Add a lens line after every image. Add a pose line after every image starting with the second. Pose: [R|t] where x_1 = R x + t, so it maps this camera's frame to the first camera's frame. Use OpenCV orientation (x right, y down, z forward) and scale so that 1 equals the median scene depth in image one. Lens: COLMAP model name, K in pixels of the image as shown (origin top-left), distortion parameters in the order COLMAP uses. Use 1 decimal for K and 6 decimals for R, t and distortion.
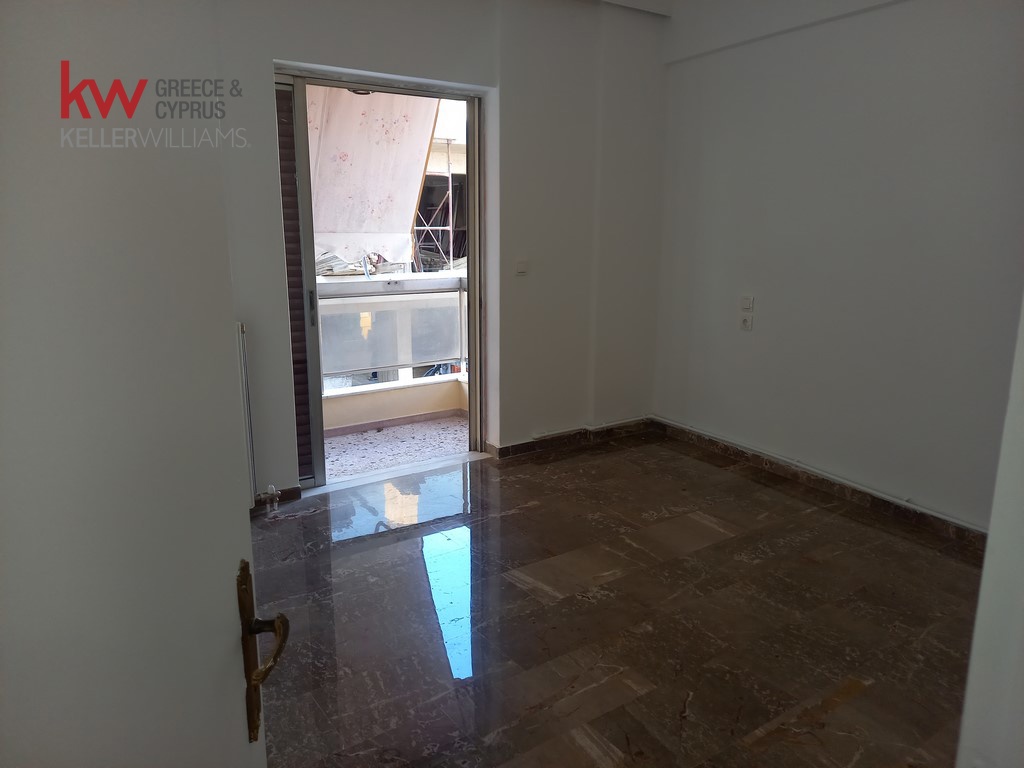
lens RADIAL K [[743.0, 0, 520.2], [0, 743.0, 384.2], [0, 0, 1]] dist [0.057418, -0.064887]
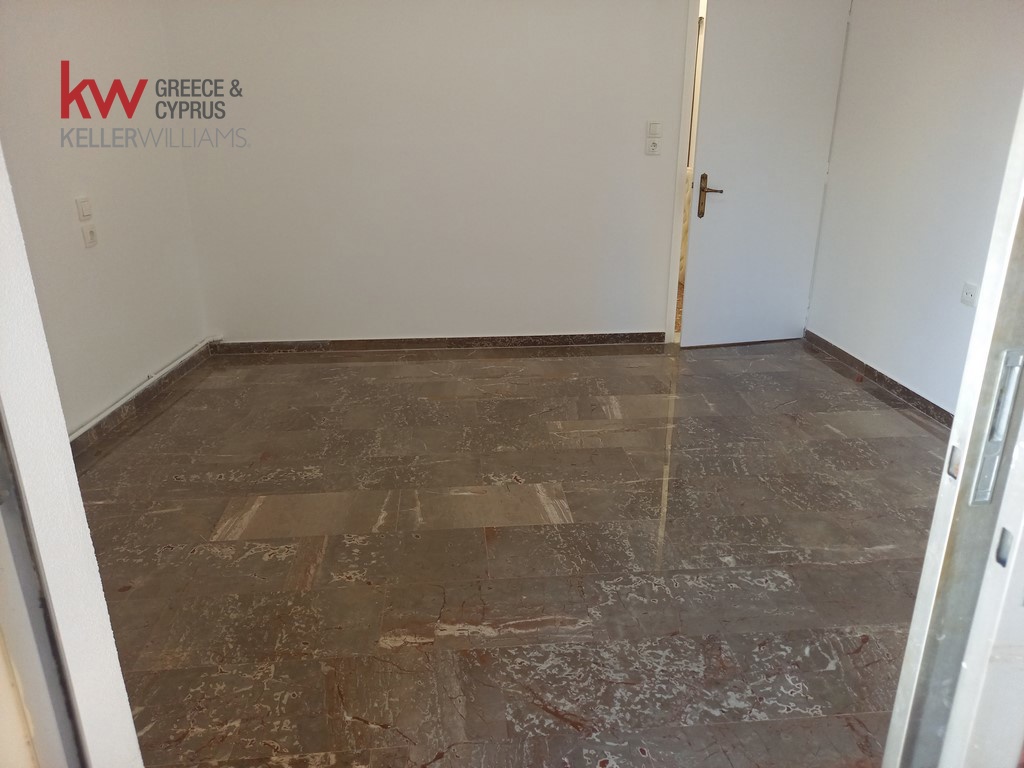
lens RADIAL K [[743.0, 0, 520.2], [0, 743.0, 384.2], [0, 0, 1]] dist [0.057418, -0.064887]
pose [[-0.867147, -0.172018, 0.467404, -0.275206], [0.100210, 0.859012, 0.502053, -0.246316], [-0.487867, 0.482192, -0.727651, 1.275840]]
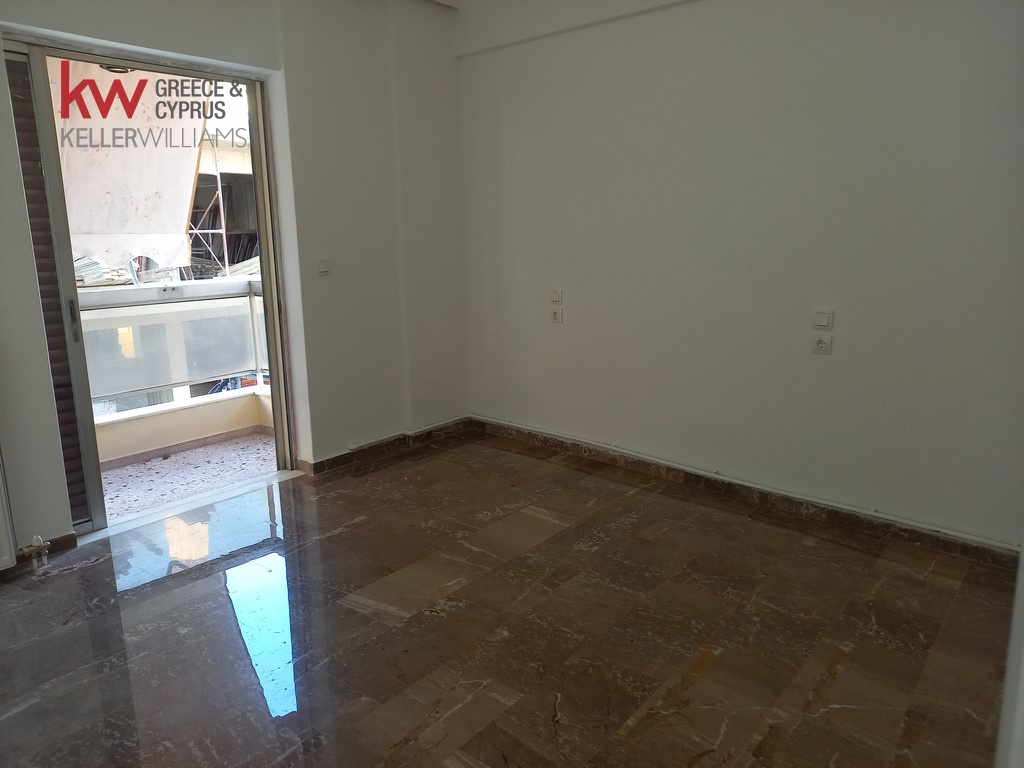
lens RADIAL K [[743.0, 0, 520.2], [0, 743.0, 384.2], [0, 0, 1]] dist [0.057418, -0.064887]
pose [[0.959180, -0.072458, 0.273355, -0.034069], [0.073600, 0.997269, 0.006090, 0.001663], [-0.273050, 0.014278, 0.961894, 0.047763]]
